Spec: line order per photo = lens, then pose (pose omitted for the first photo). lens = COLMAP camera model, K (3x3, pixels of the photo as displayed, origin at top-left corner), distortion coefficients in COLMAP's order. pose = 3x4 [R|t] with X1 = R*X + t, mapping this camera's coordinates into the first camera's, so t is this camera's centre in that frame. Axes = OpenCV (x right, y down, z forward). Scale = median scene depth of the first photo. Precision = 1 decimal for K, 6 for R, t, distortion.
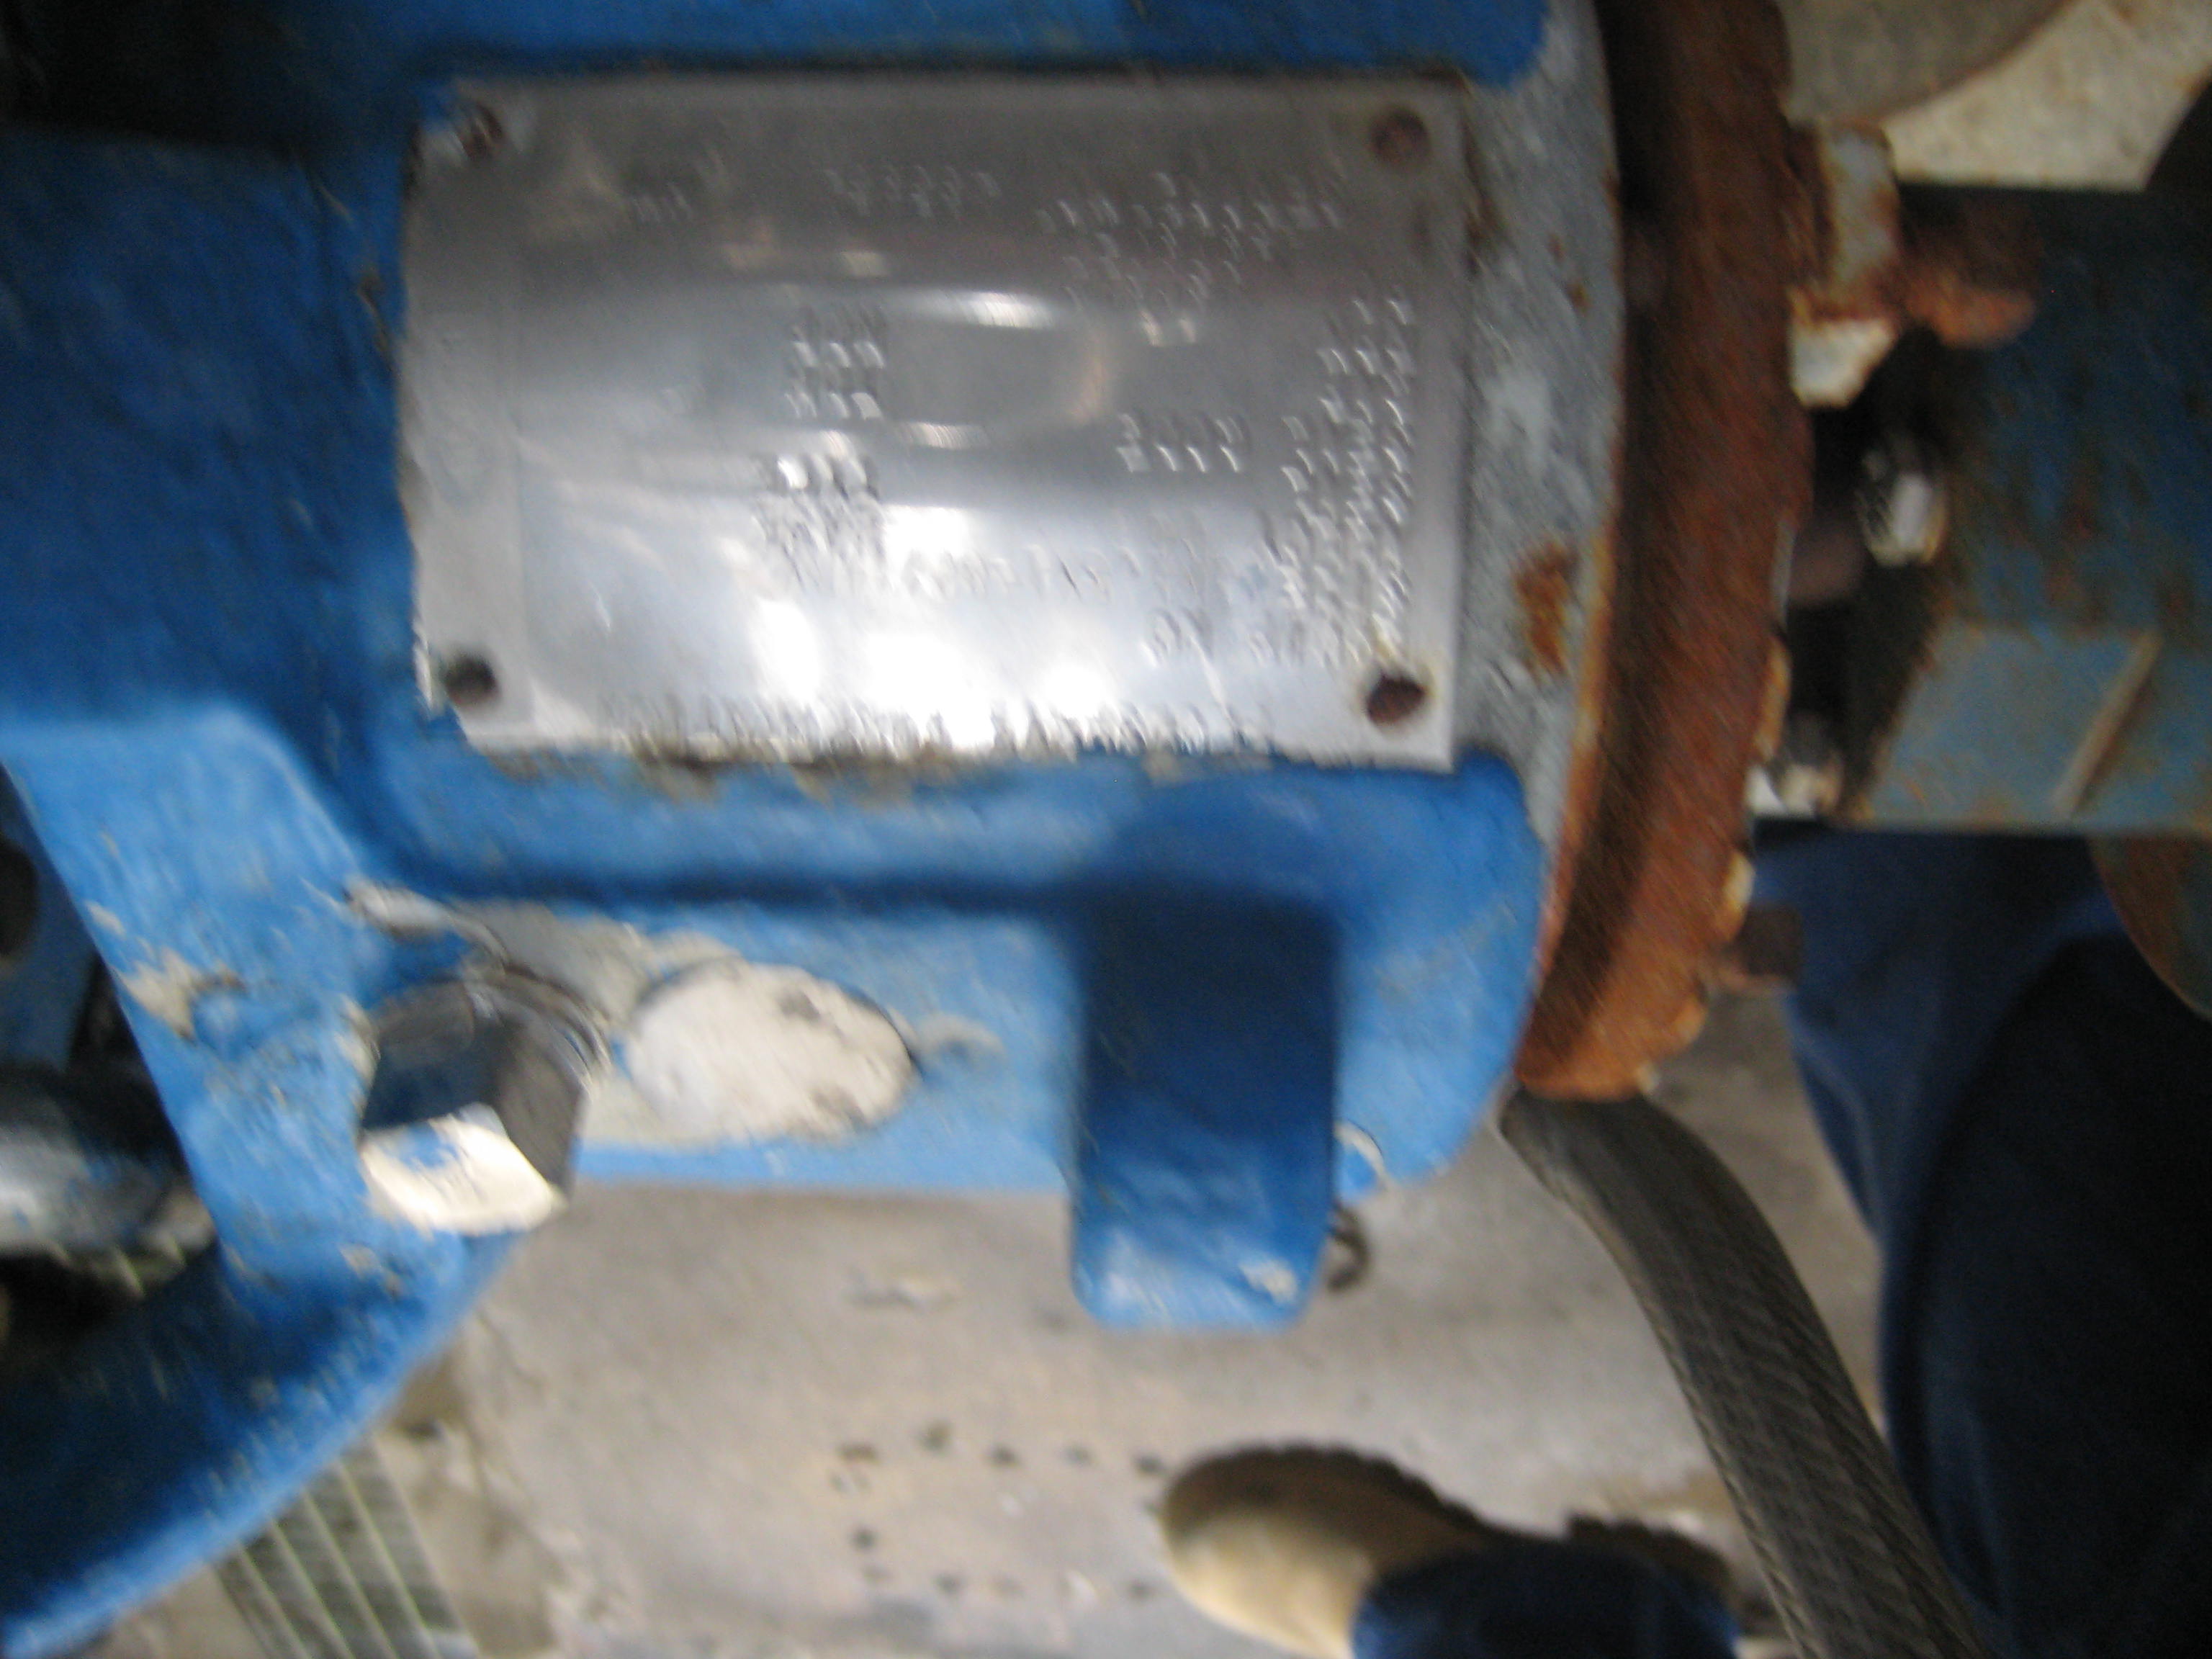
lens RADIAL K [[2405.6, 0, 1106.0], [0, 2405.6, 829.5], [0, 0, 1]] dist [-0.008042, -0.005349]
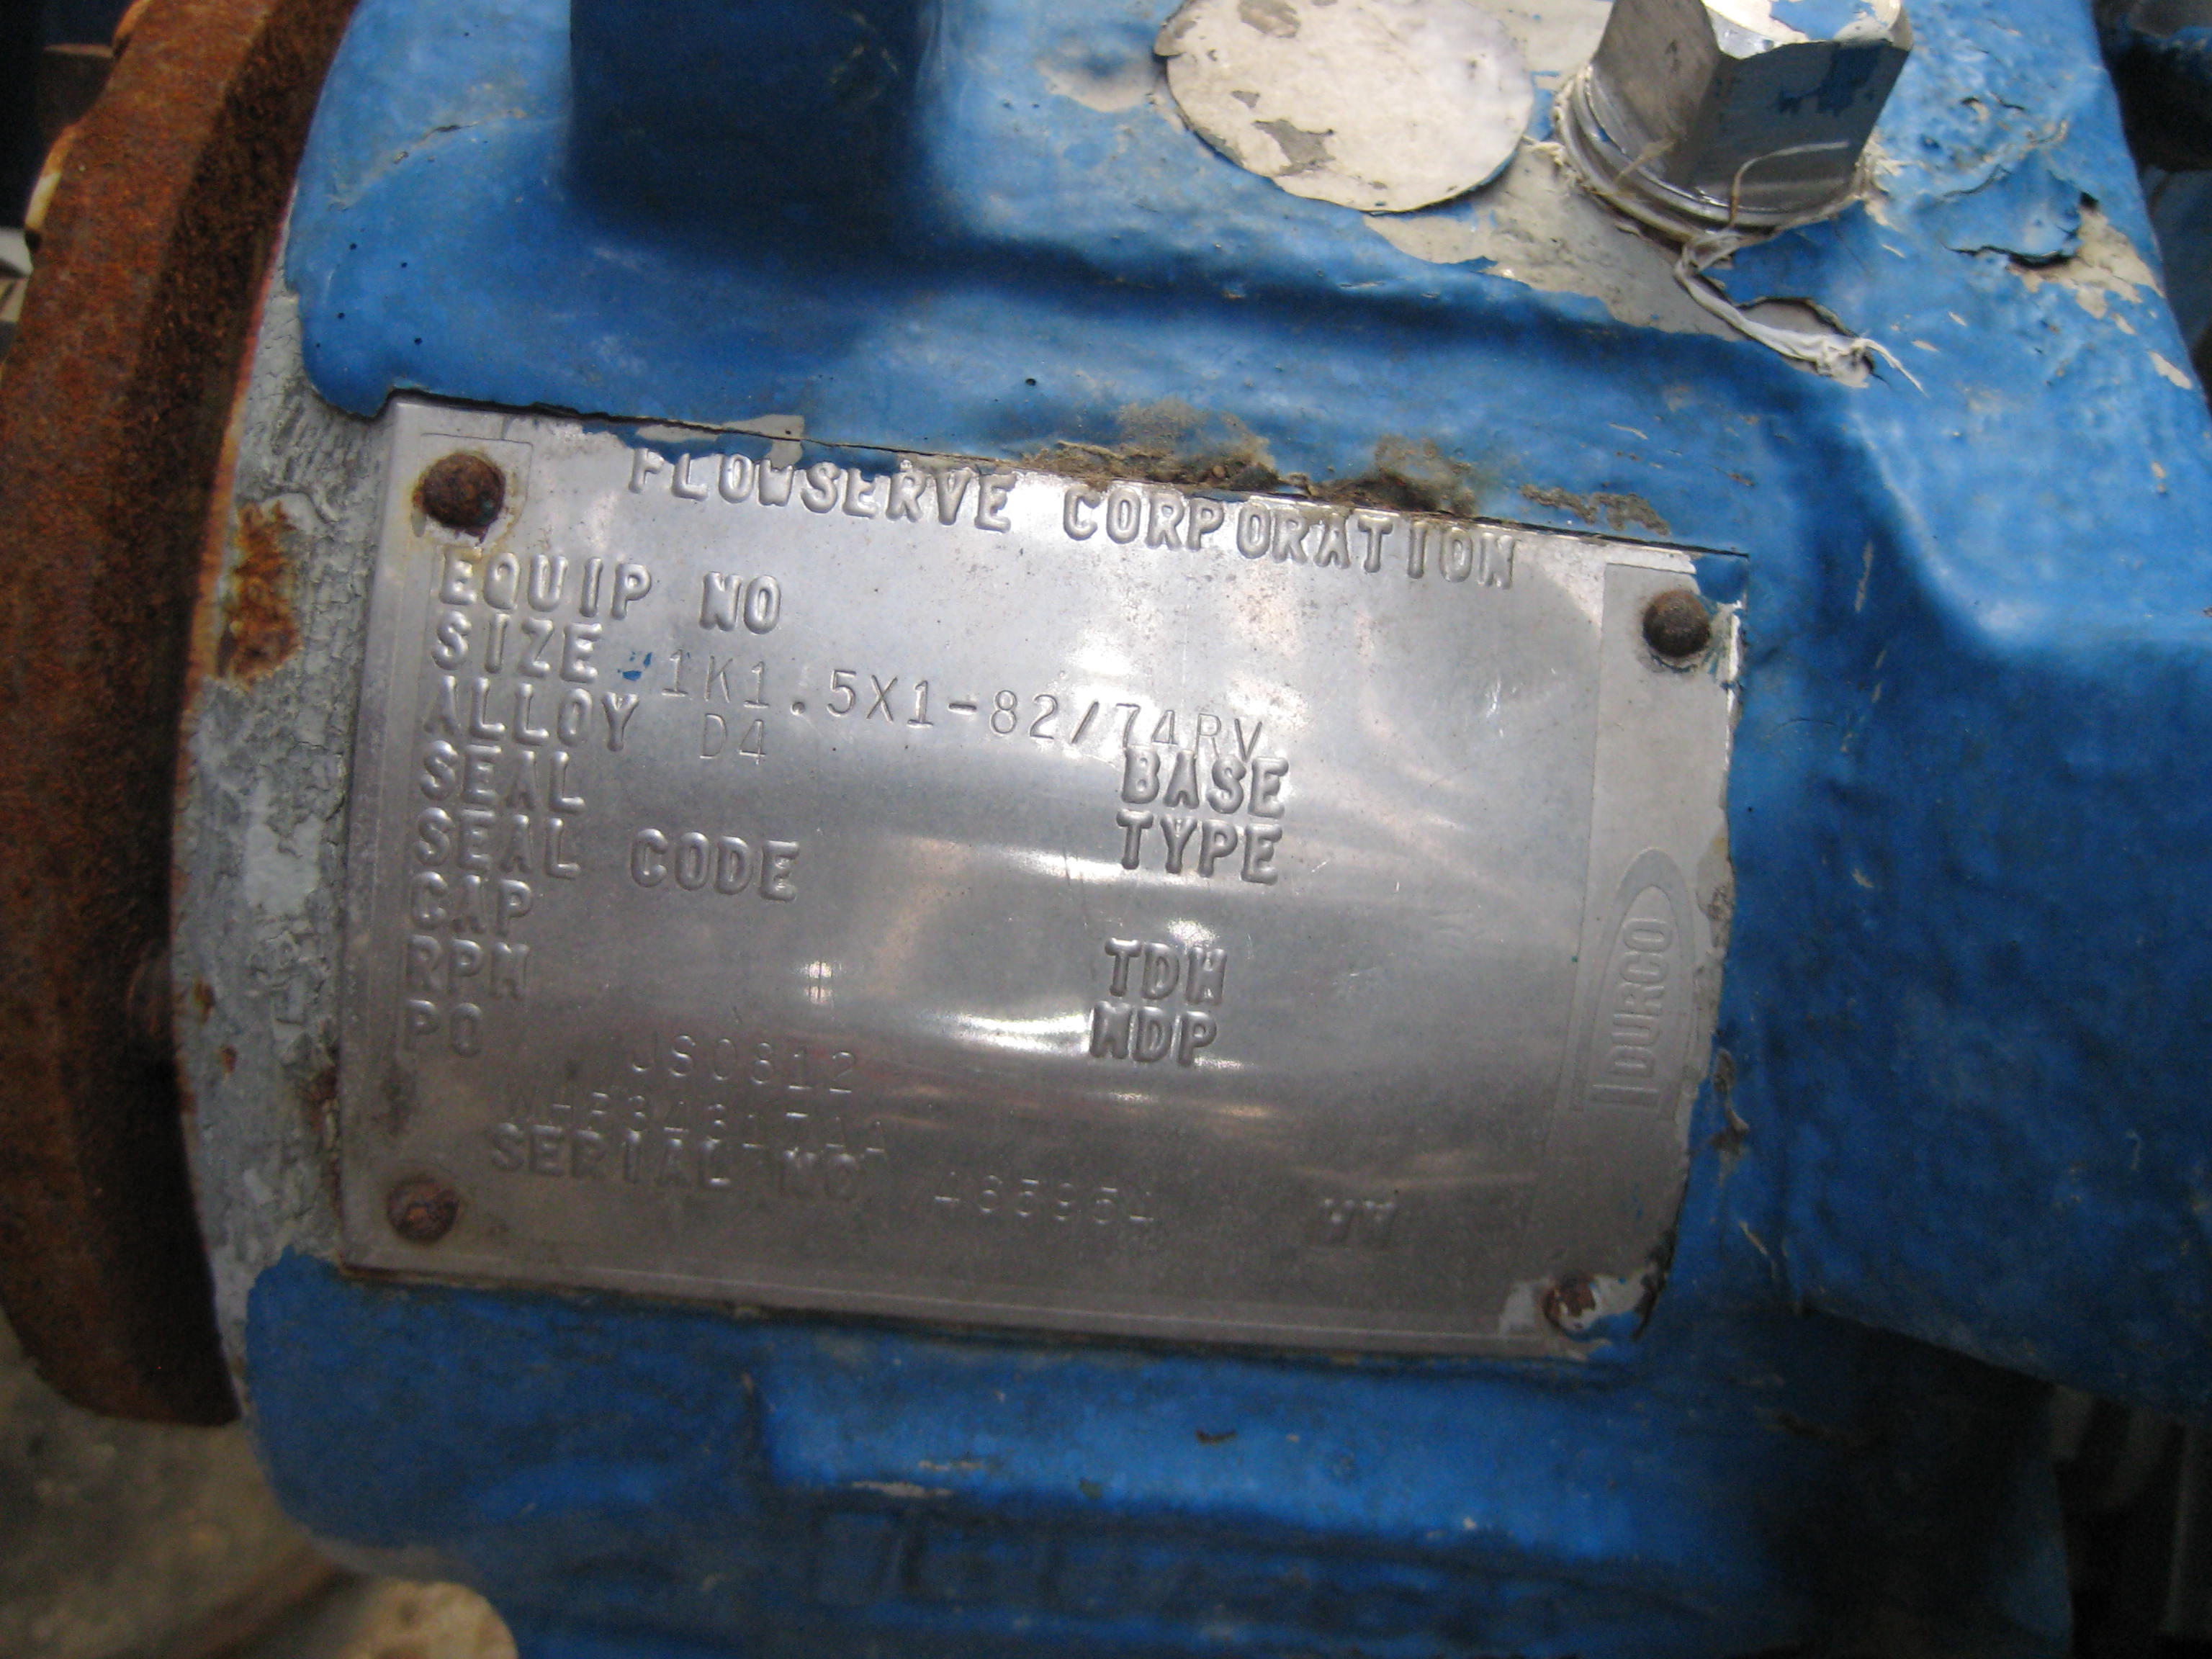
lens RADIAL K [[2538.8, 0, 1106.0], [0, 2538.8, 829.5], [0, 0, 1]] dist [-0.107101, -0.032176]
pose [[-0.993423, -0.082347, -0.079556, -0.023818], [0.097400, -0.973037, -0.209073, 0.027171], [-0.060195, -0.215447, 0.974659, 0.207597]]
